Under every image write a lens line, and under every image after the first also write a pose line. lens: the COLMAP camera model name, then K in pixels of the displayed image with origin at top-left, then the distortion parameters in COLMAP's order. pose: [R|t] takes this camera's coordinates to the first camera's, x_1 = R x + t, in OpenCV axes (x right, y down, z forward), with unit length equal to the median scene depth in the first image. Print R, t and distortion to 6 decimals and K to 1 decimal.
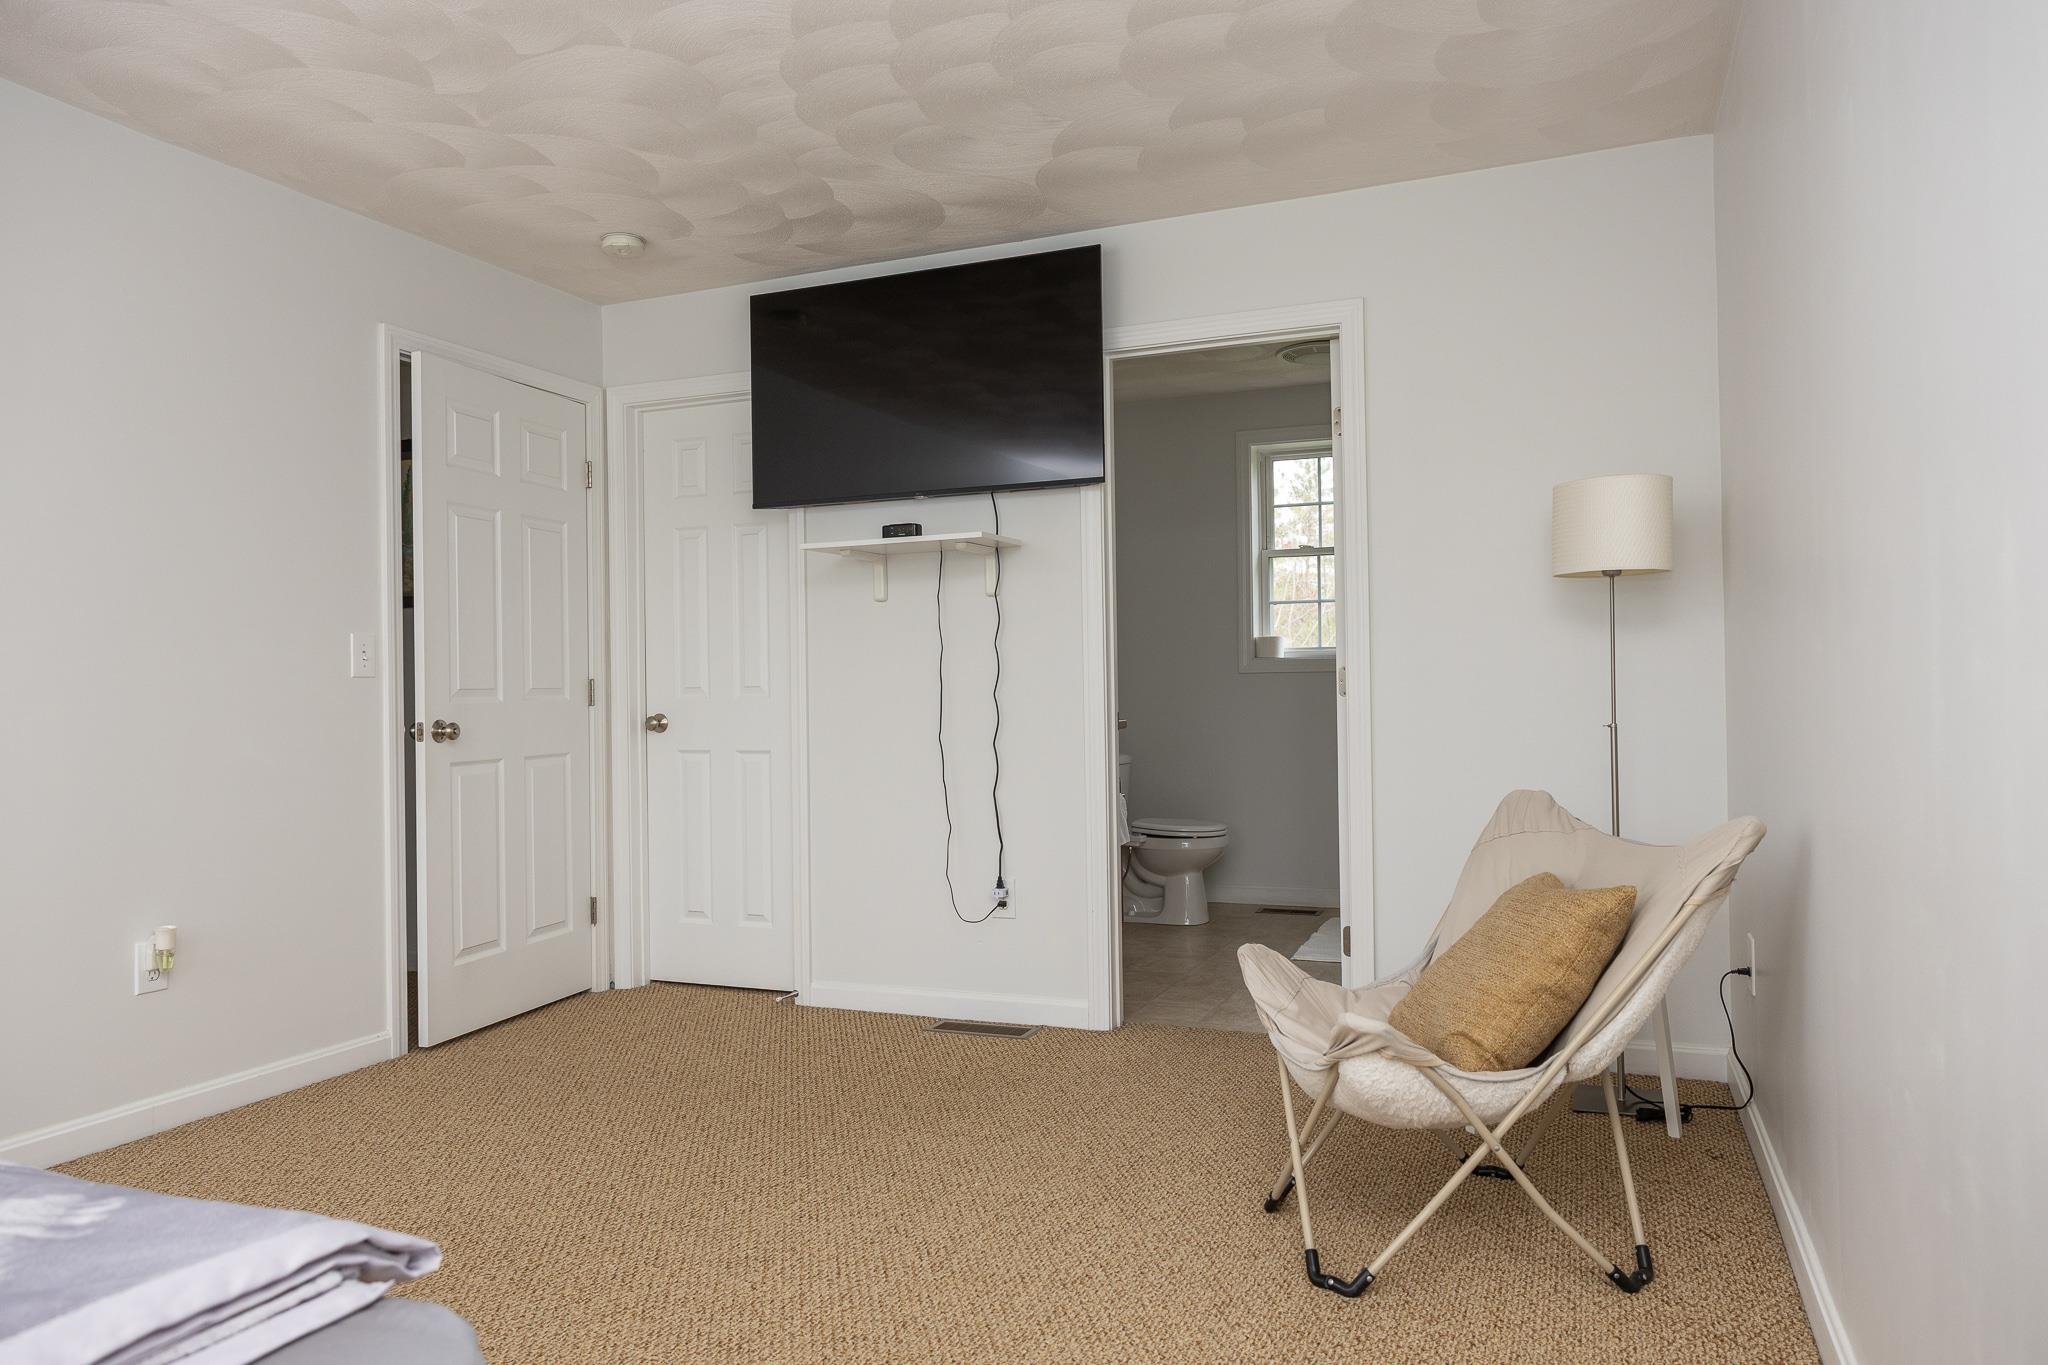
lens RADIAL K [[1184.4, 0, 1023.5], [0, 1184.4, 660.9], [0, 0, 1]] dist [-0.002625, 0.000933]
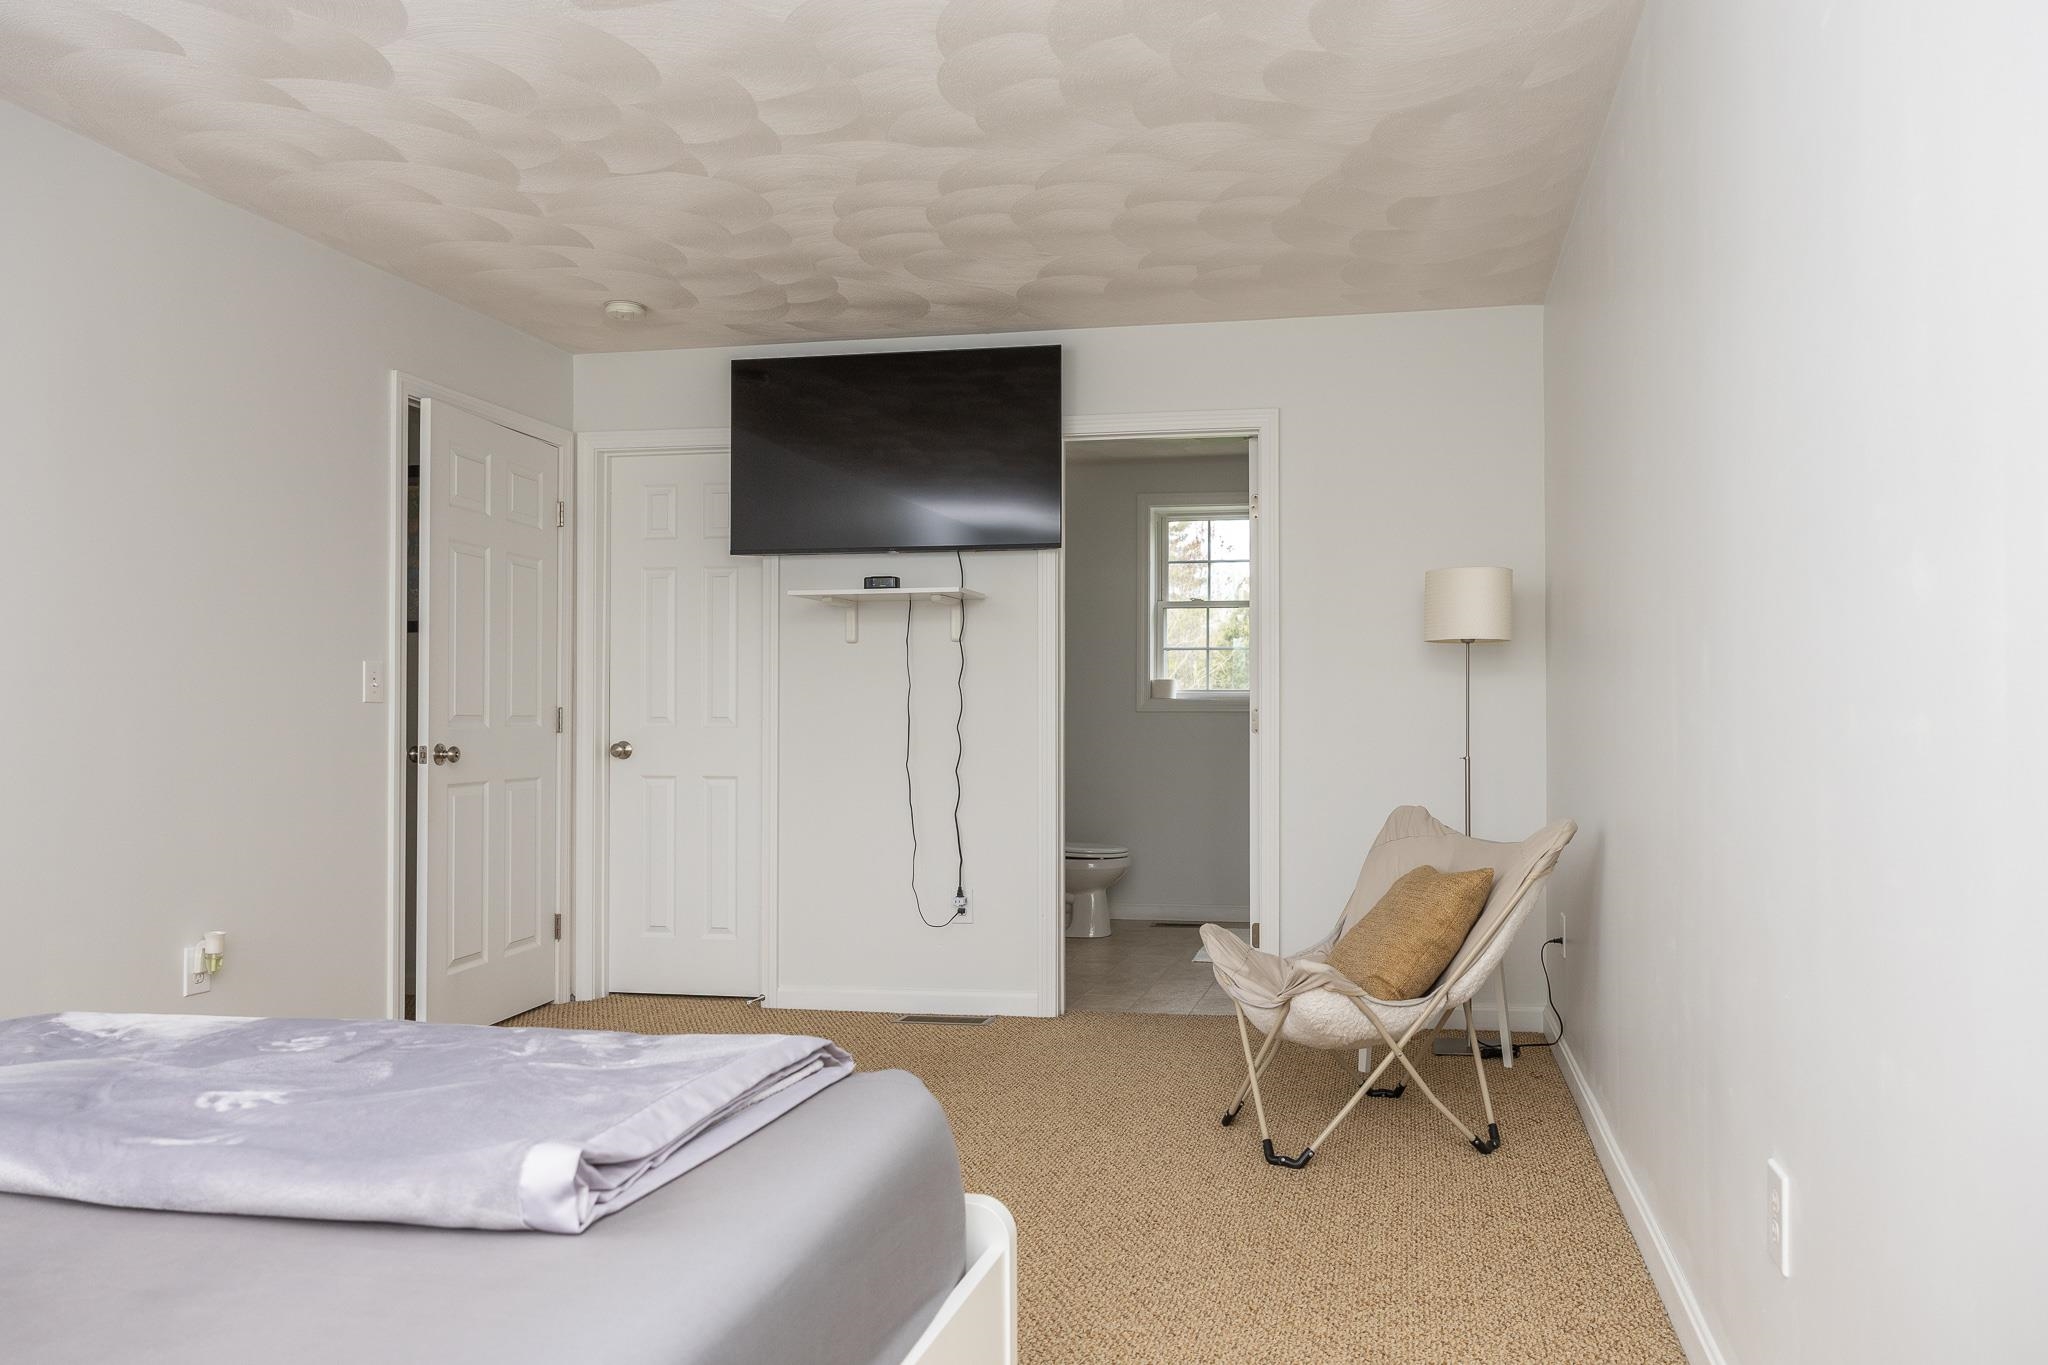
lens RADIAL K [[1363.3, 0, 1016.5], [0, 1363.3, 677.8], [0, 0, 1]] dist [-0.000210, 0.003058]
pose [[0.983363, 0.021249, 0.180406, -0.219046], [-0.019411, 0.999740, -0.011948, -0.005380], [-0.180613, 0.008247, 0.983520, -0.322936]]
